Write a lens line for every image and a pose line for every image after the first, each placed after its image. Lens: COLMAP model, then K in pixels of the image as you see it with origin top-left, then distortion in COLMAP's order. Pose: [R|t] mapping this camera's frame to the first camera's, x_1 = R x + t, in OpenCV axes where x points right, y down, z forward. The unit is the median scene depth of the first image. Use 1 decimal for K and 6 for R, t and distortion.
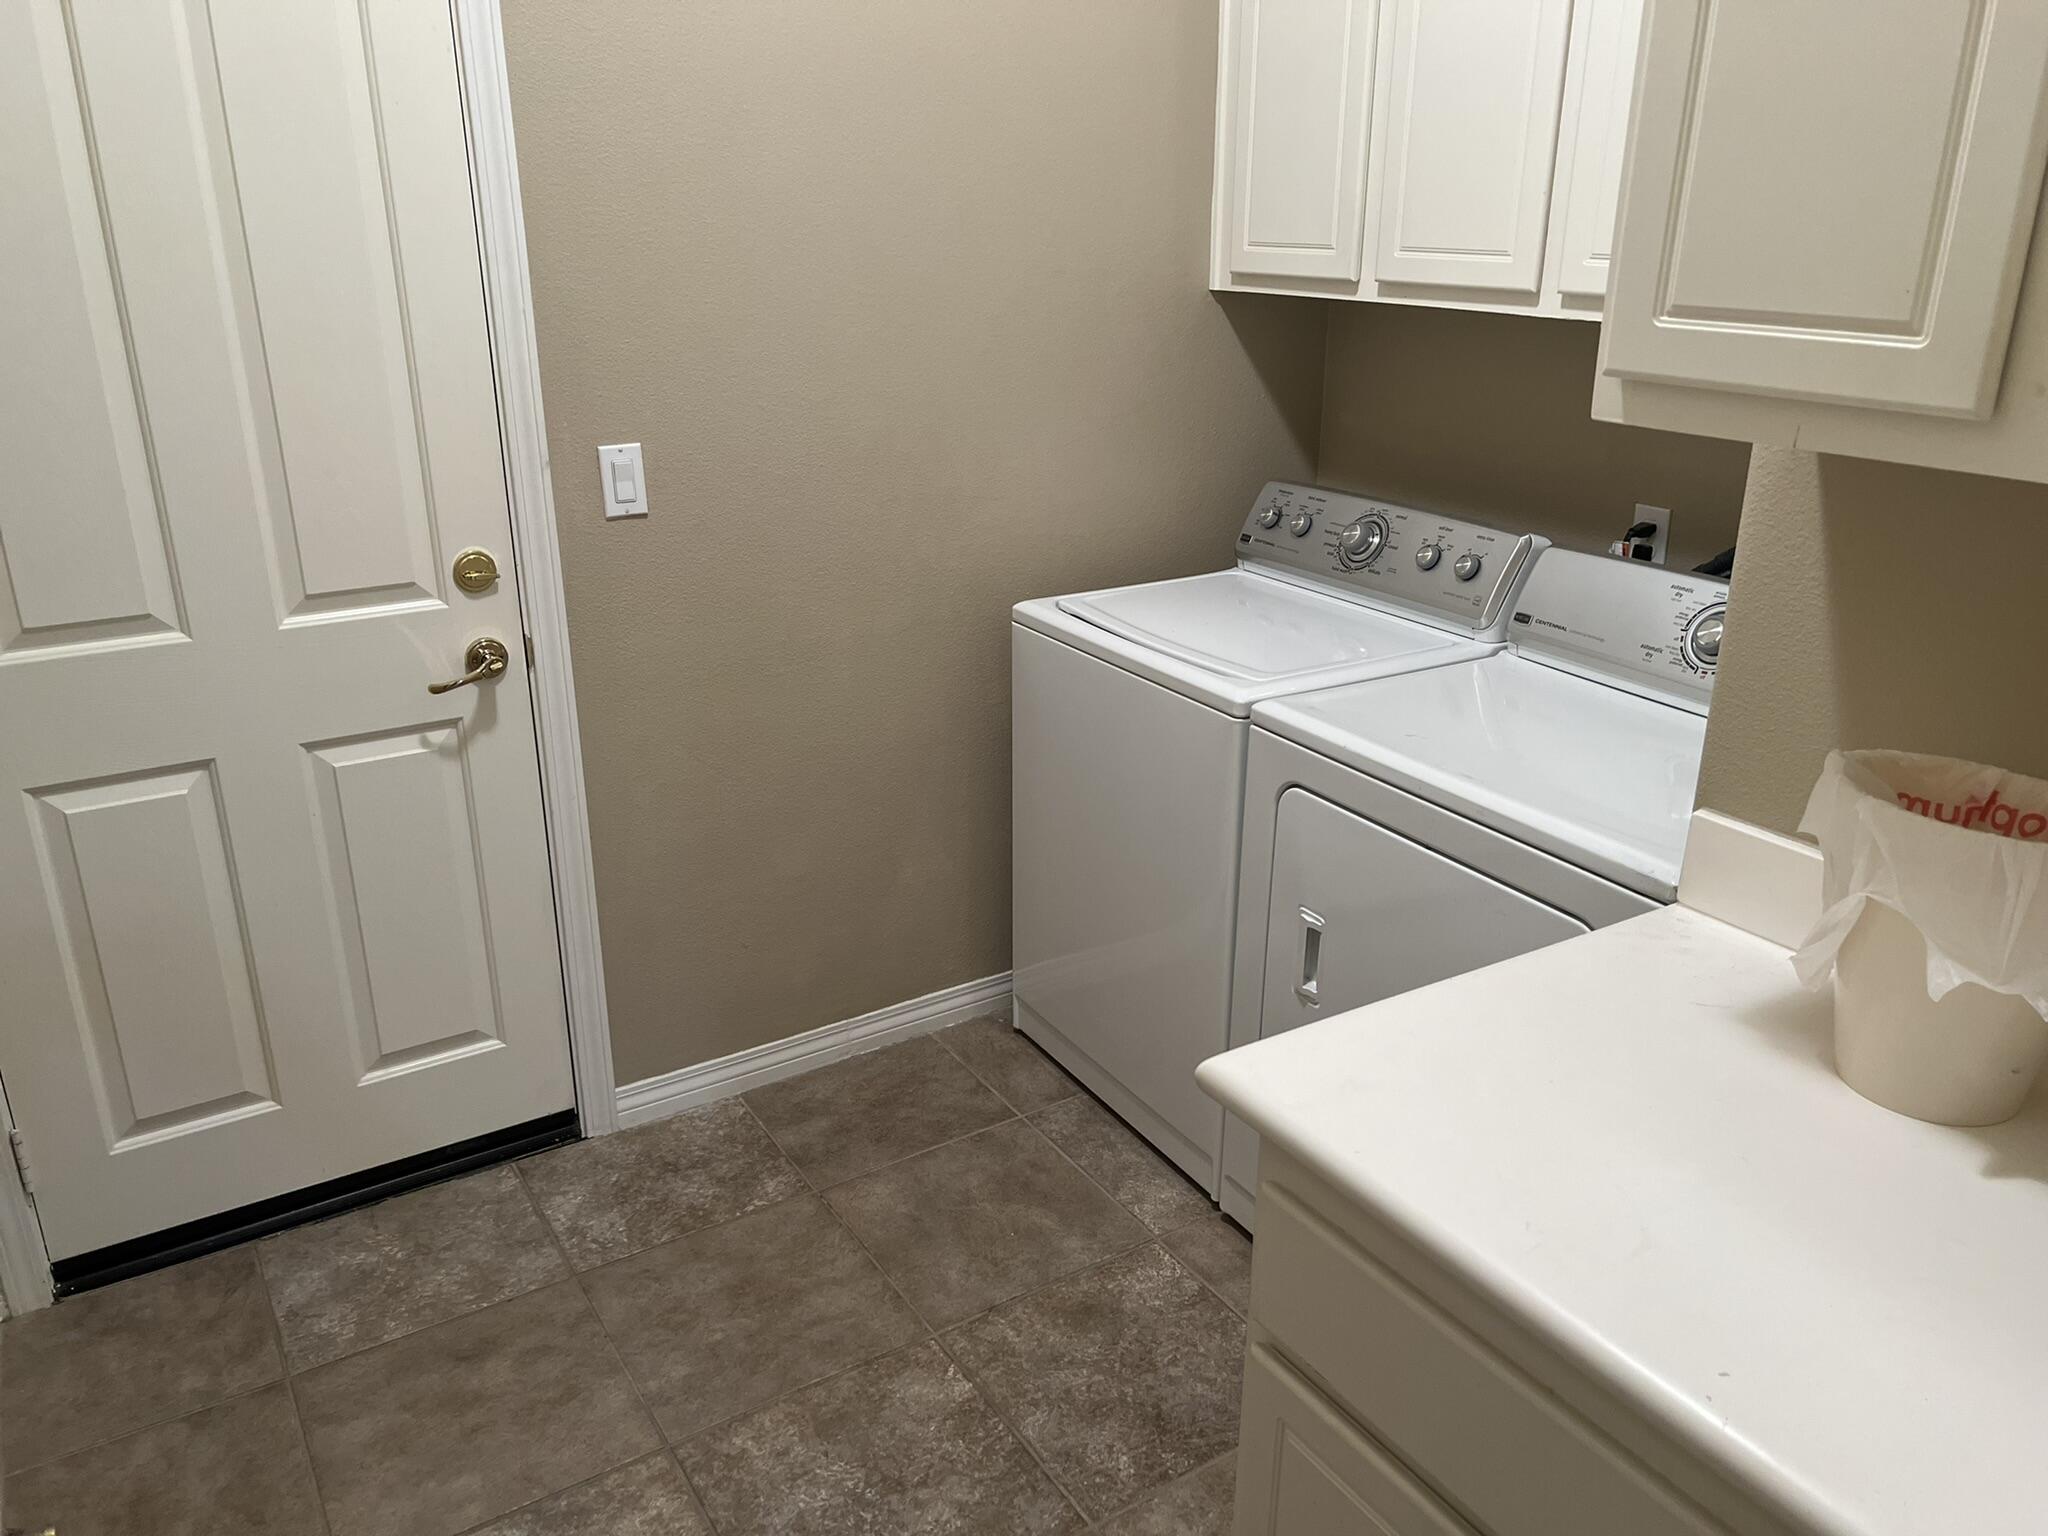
lens RADIAL K [[1550.8, 0, 1027.4], [0, 1550.8, 765.7], [0, 0, 1]] dist [0.015507, -0.001382]
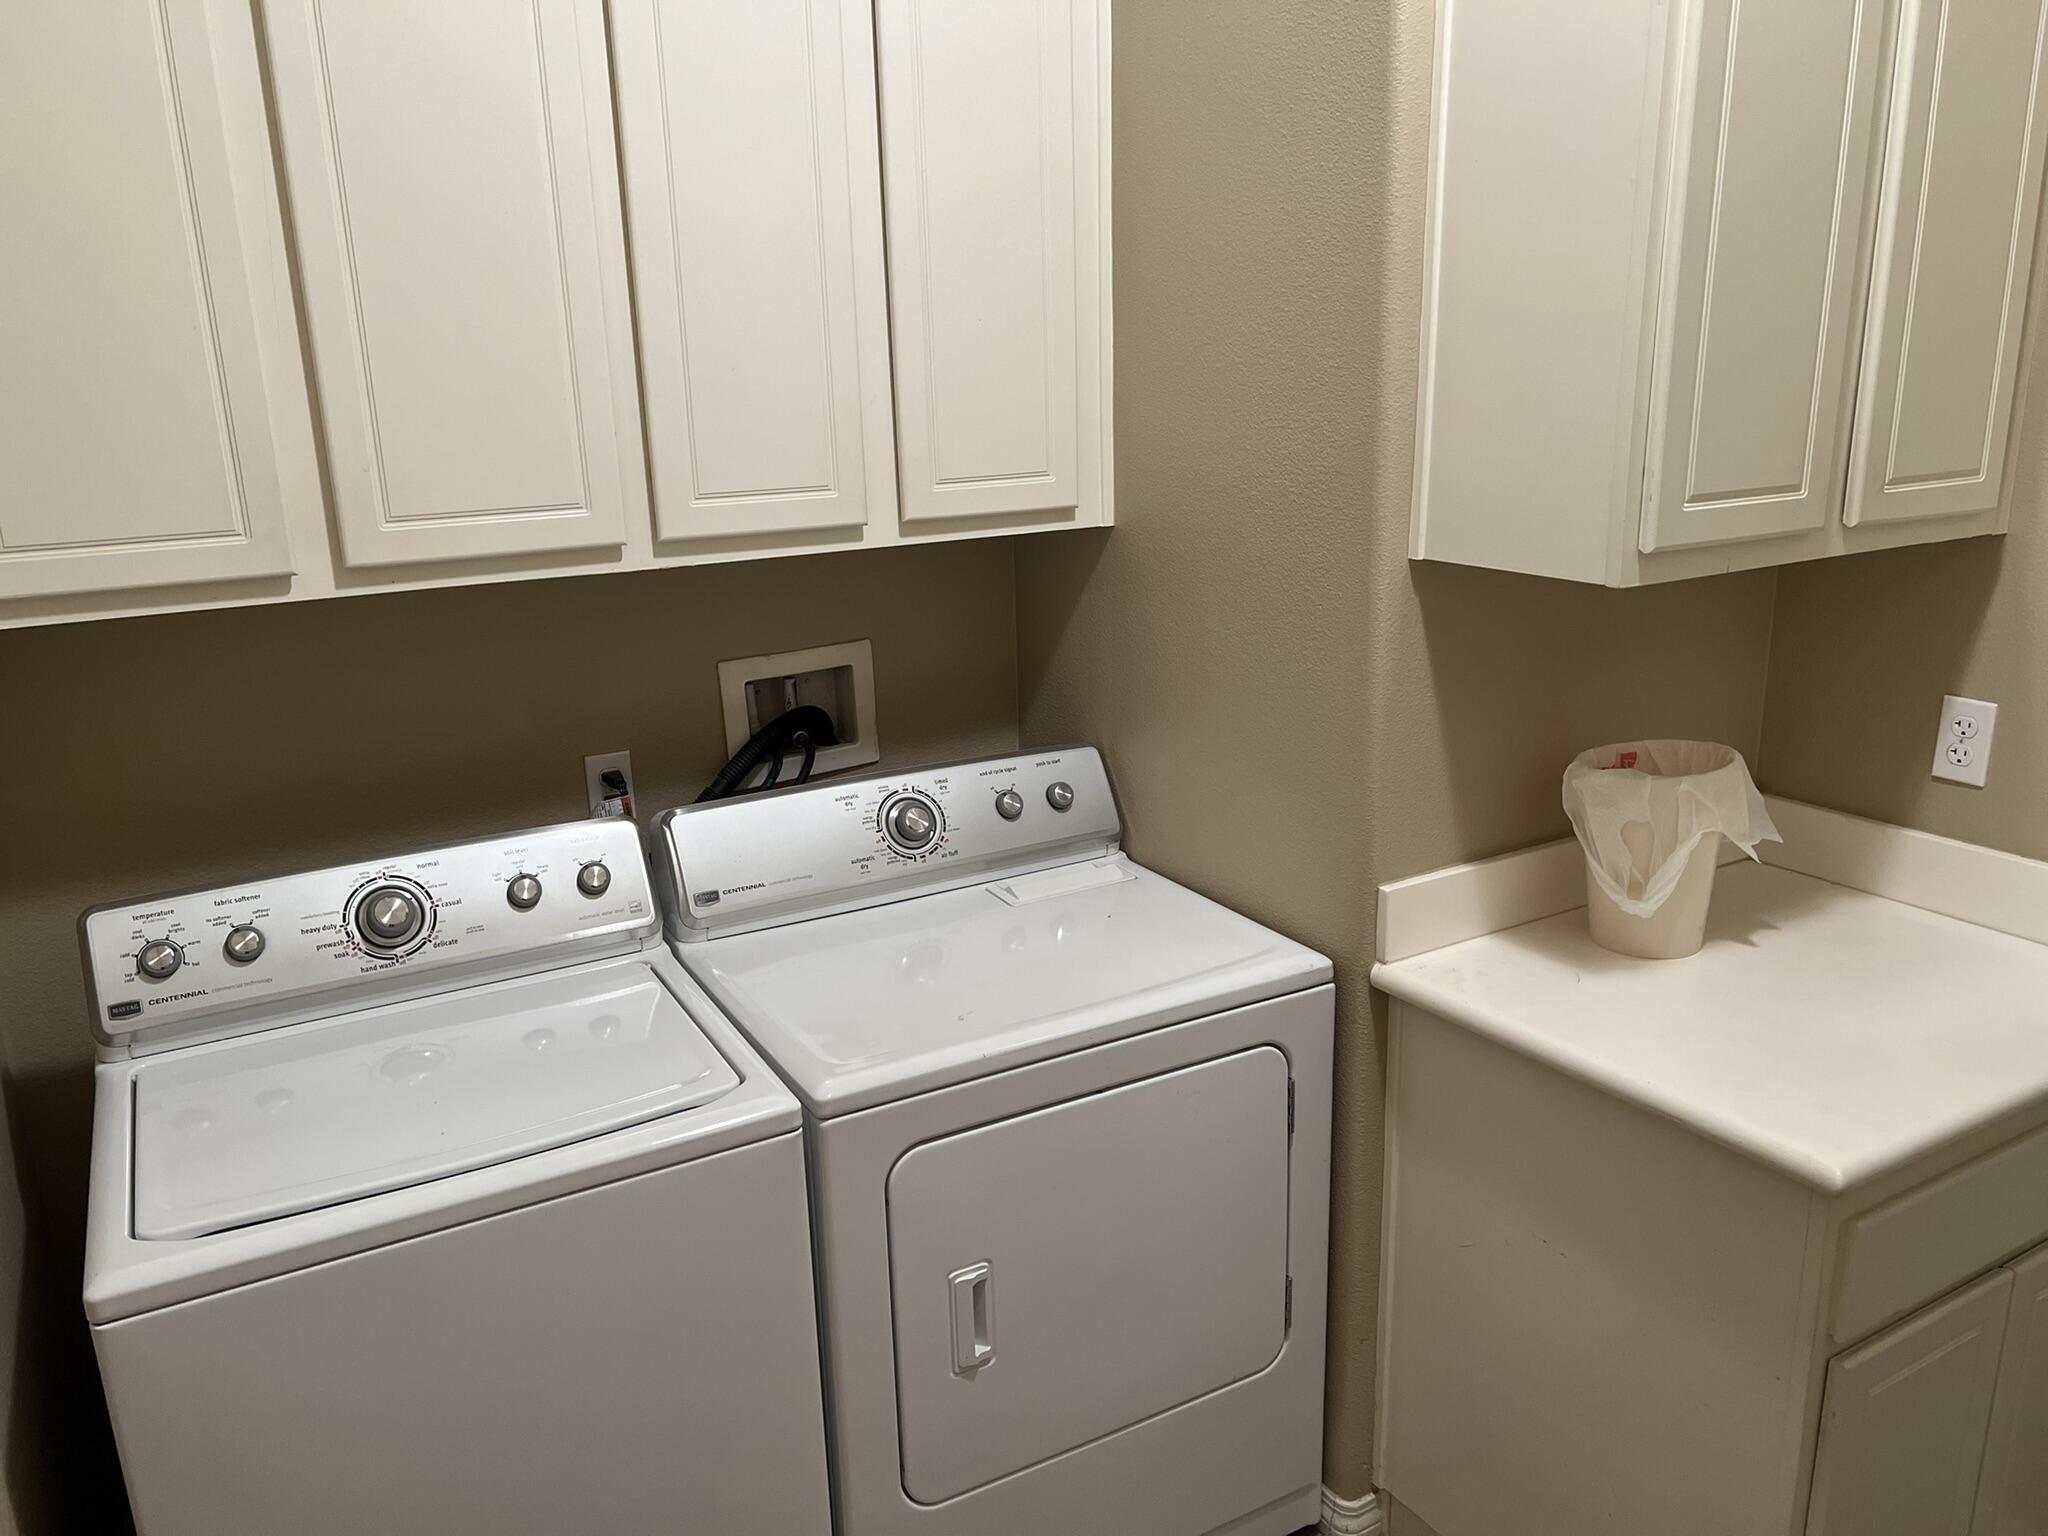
lens RADIAL K [[1550.8, 0, 1029.9], [0, 1550.8, 767.5], [0, 0, 1]] dist [0.015507, -0.001382]
pose [[0.036997, -0.268854, 0.962470, -0.540309], [0.370991, 0.897994, 0.236582, -0.327580], [-0.927899, 0.348316, 0.132965, 0.755158]]
